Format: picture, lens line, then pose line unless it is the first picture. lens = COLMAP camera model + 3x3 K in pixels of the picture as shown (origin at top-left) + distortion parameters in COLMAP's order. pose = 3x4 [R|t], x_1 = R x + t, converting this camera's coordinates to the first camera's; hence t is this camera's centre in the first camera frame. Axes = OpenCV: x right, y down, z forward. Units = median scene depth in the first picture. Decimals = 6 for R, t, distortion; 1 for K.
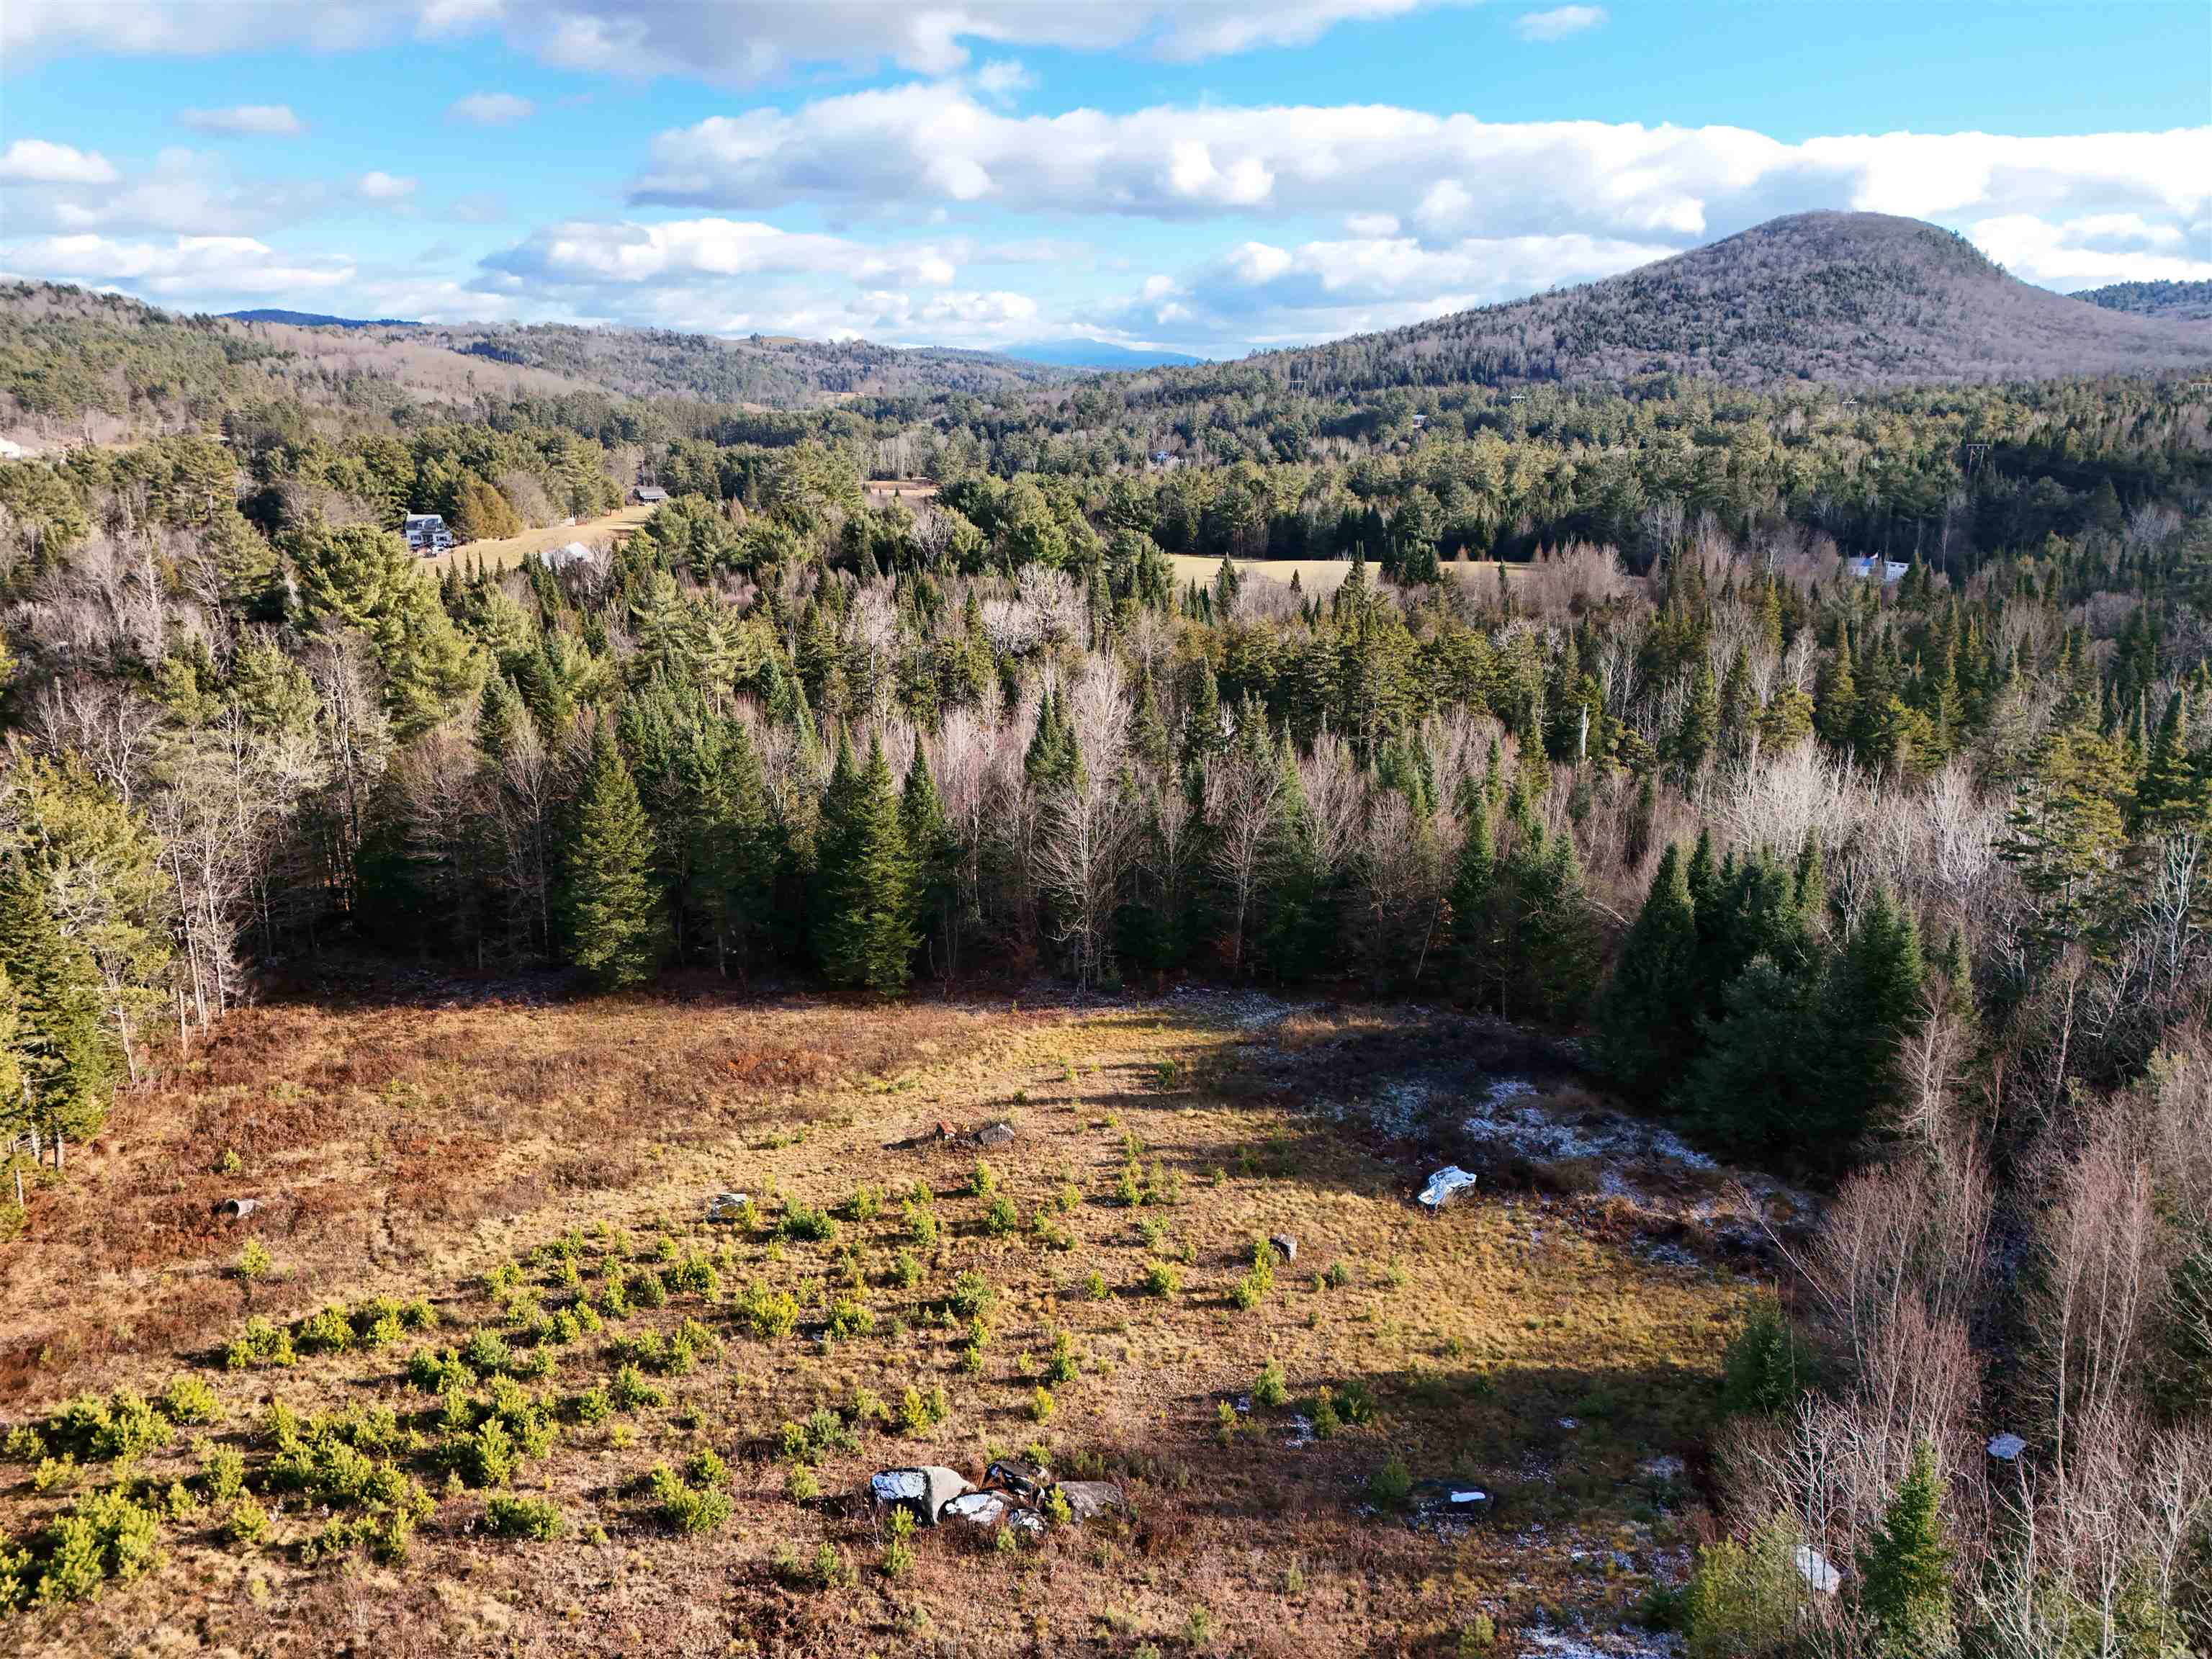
lens RADIAL K [[1589.9, 0, 1103.1], [0, 1589.9, 830.2], [0, 0, 1]] dist [0.045098, -0.015338]
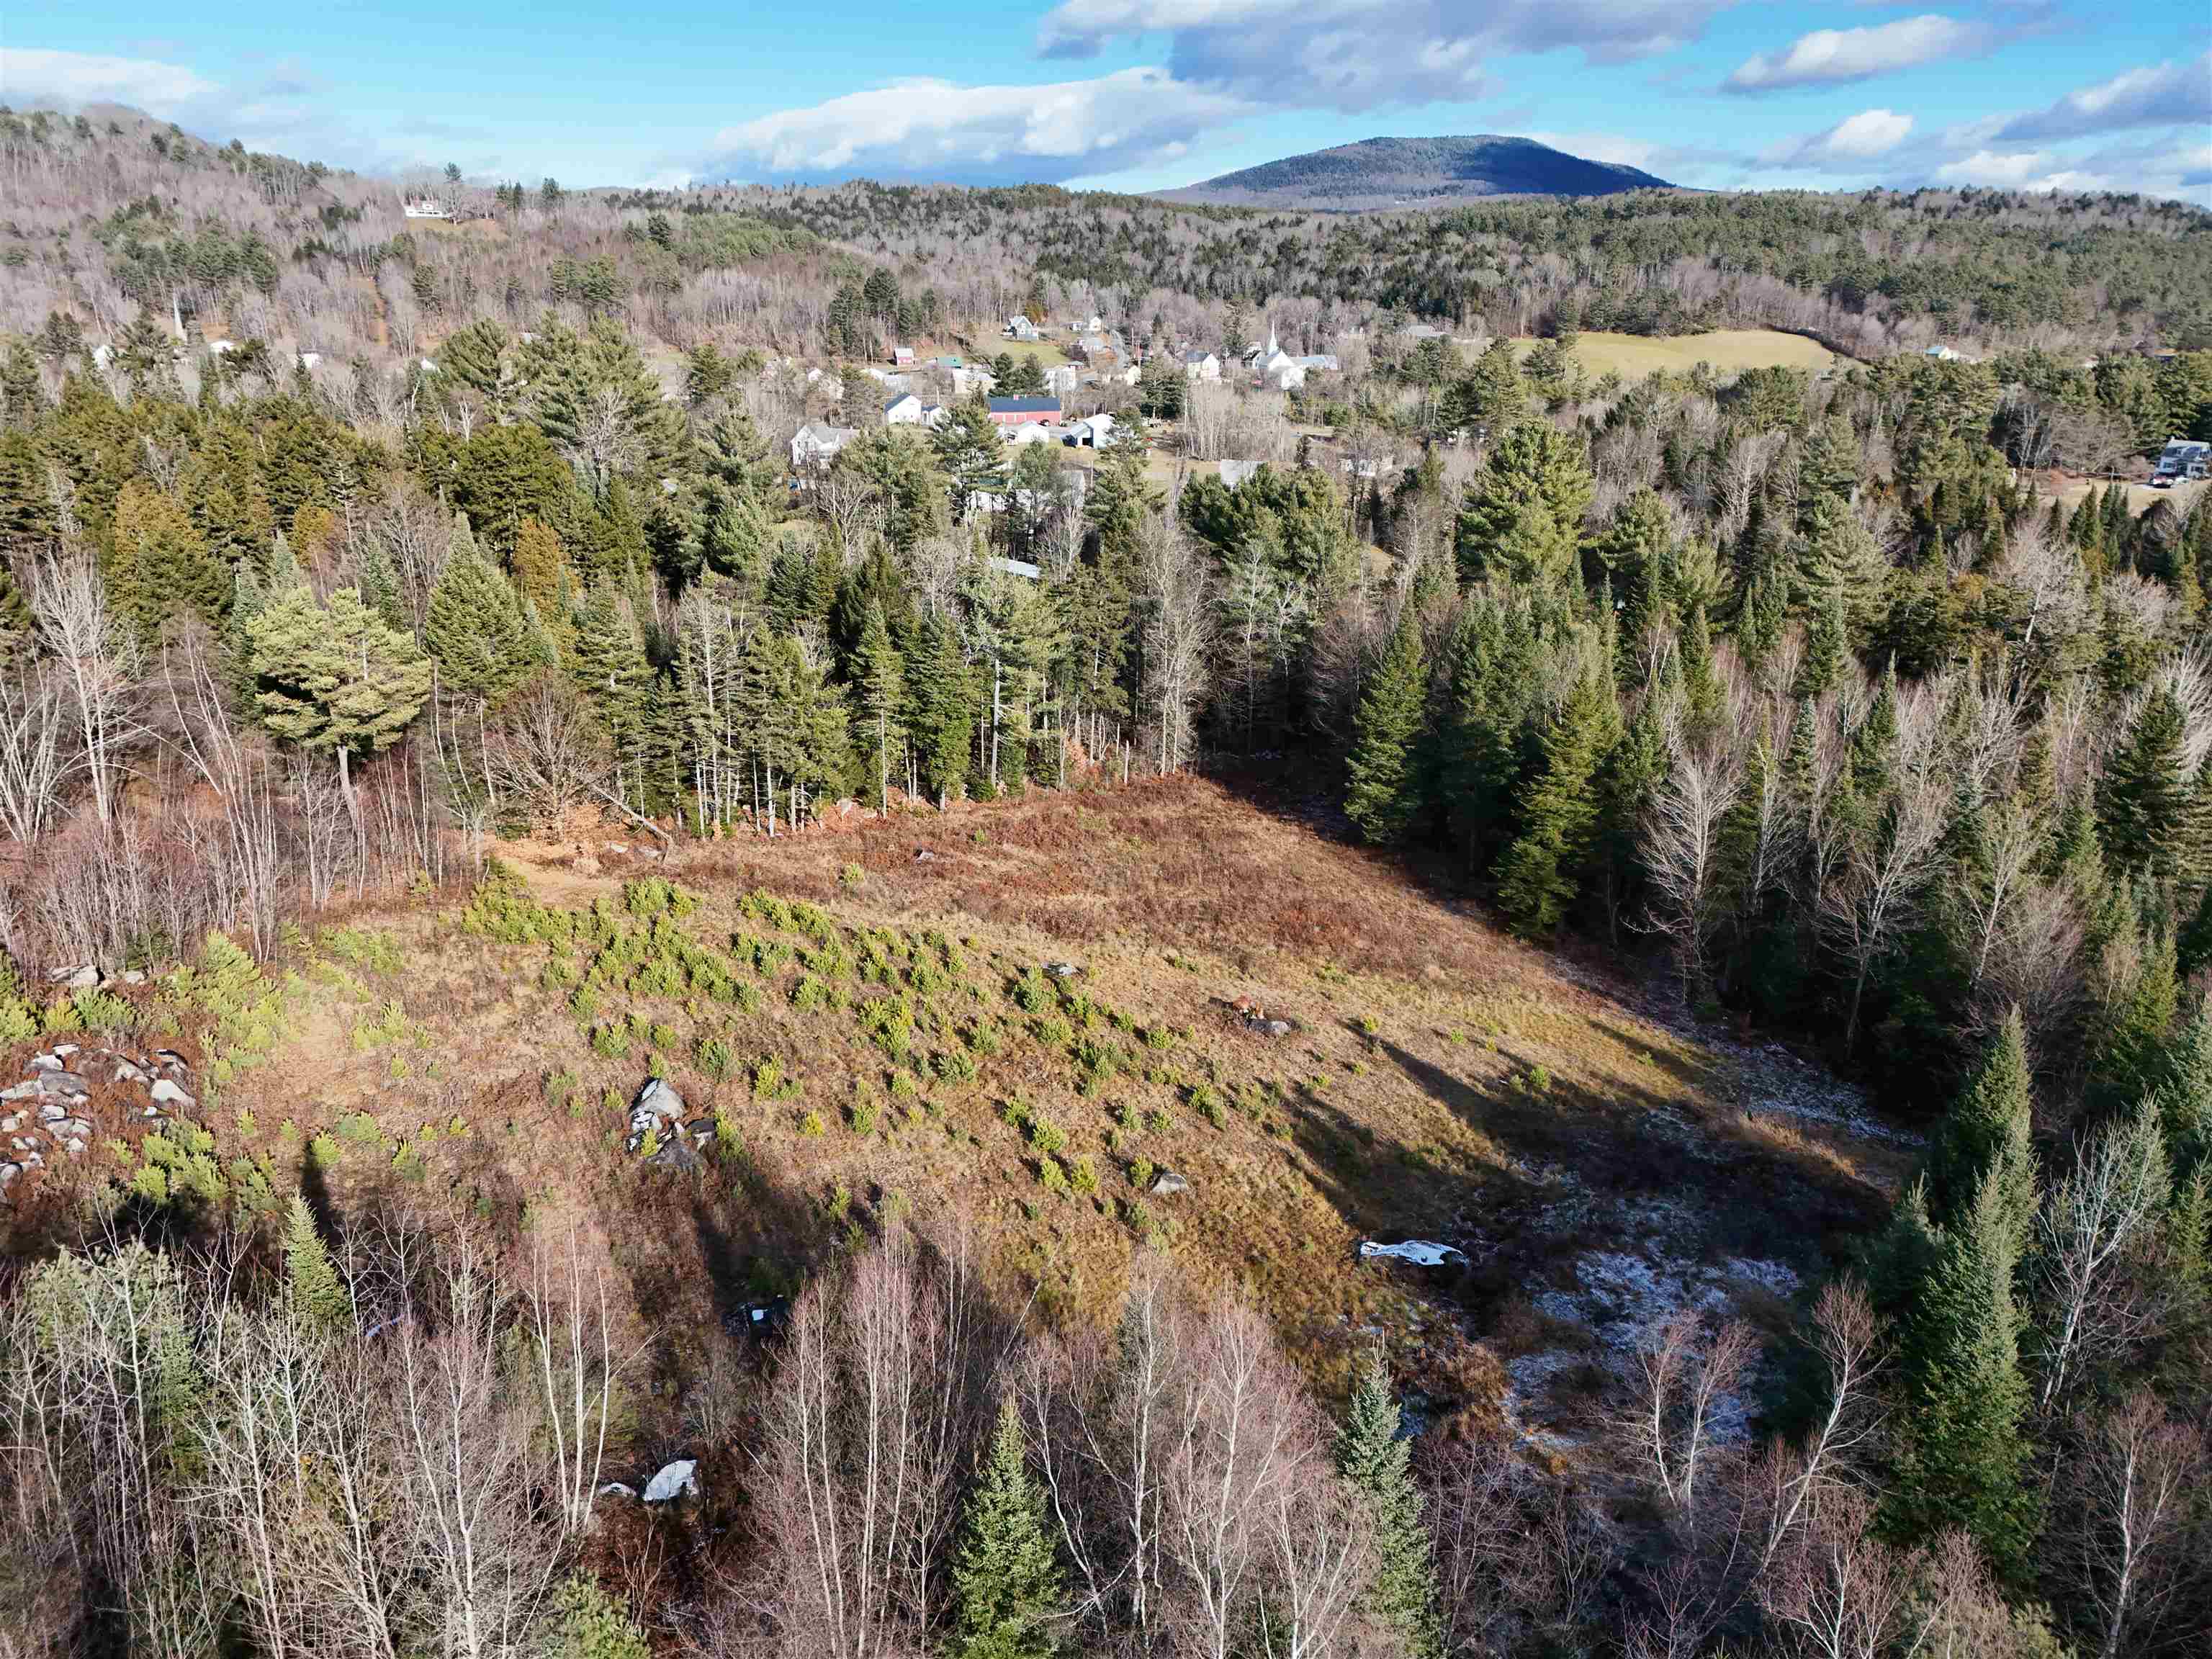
lens RADIAL K [[1589.9, 0, 1098.5], [0, 1589.9, 830.4], [0, 0, 1]] dist [0.045098, -0.015338]
pose [[0.450653, 0.285687, -0.845751, 0.549645], [-0.244024, 0.950748, 0.191127, -0.076503], [0.858699, 0.120251, 0.498172, 0.294122]]
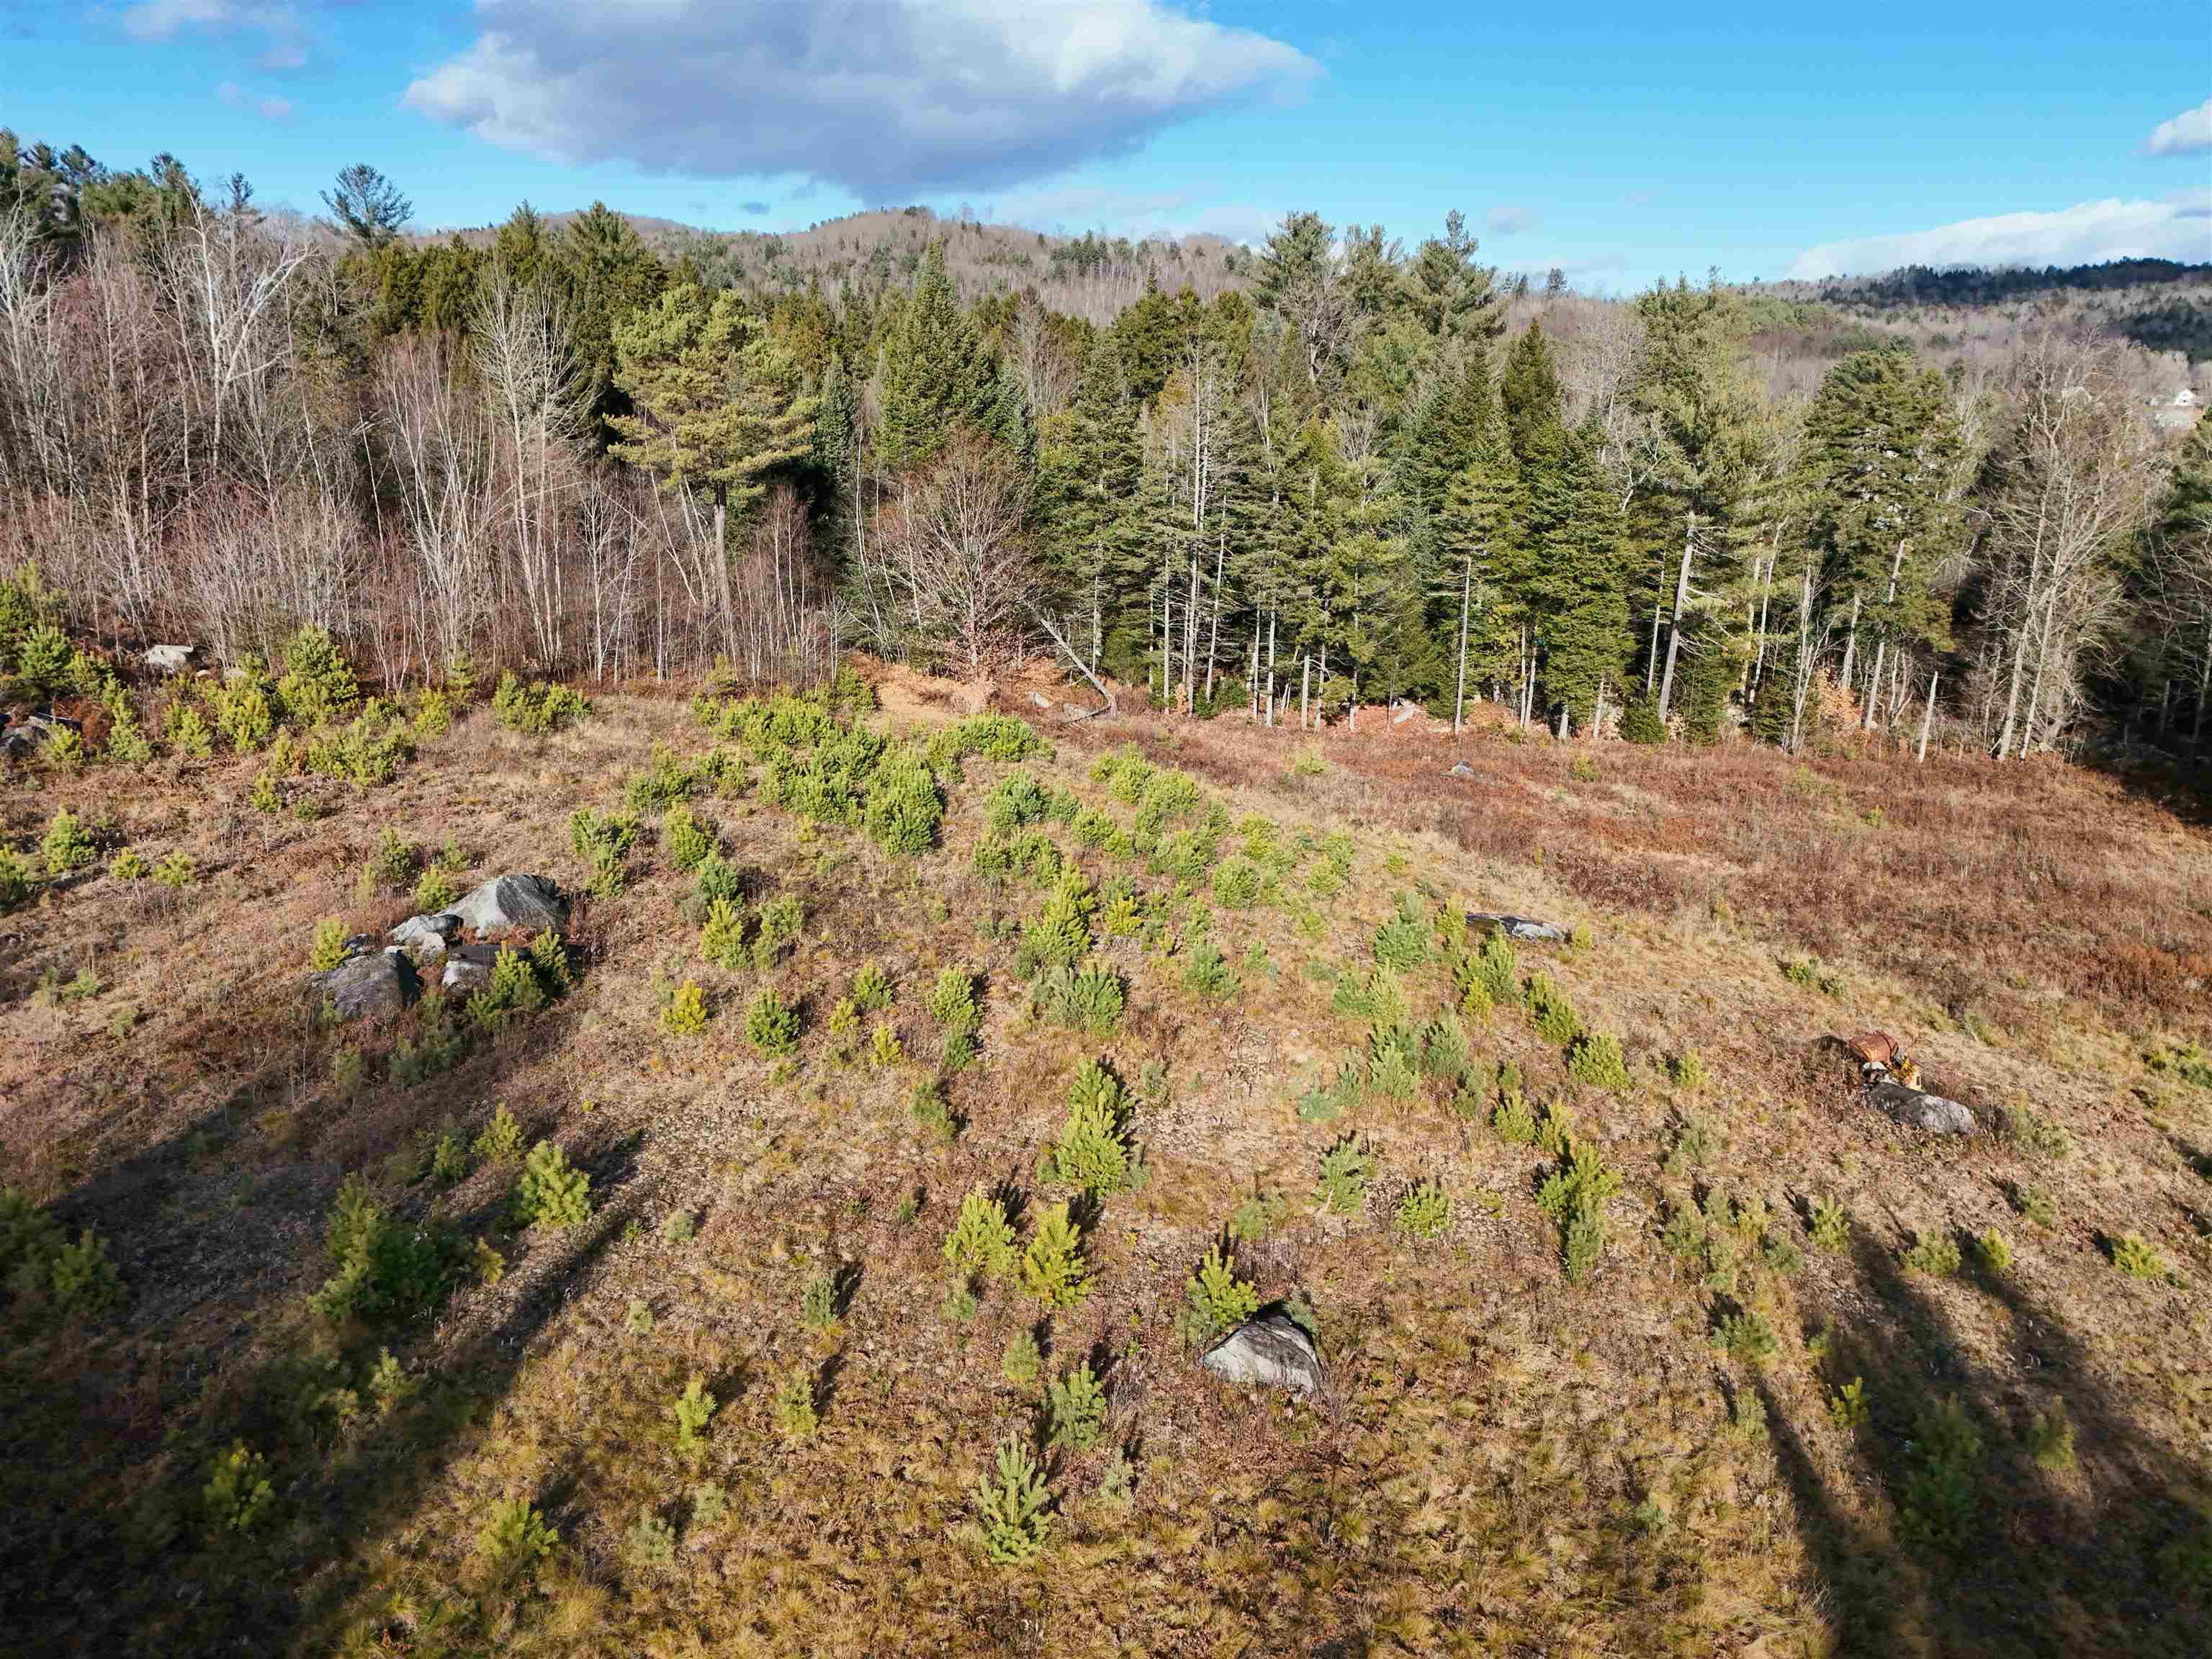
lens RADIAL K [[1589.9, 0, 1113.3], [0, 1589.9, 829.3], [0, 0, 1]] dist [0.045098, -0.015338]
pose [[-0.121507, 0.247015, -0.961363, 0.269086], [-0.268340, 0.924301, 0.271408, 0.048255], [0.955630, 0.290950, -0.046025, 0.610482]]
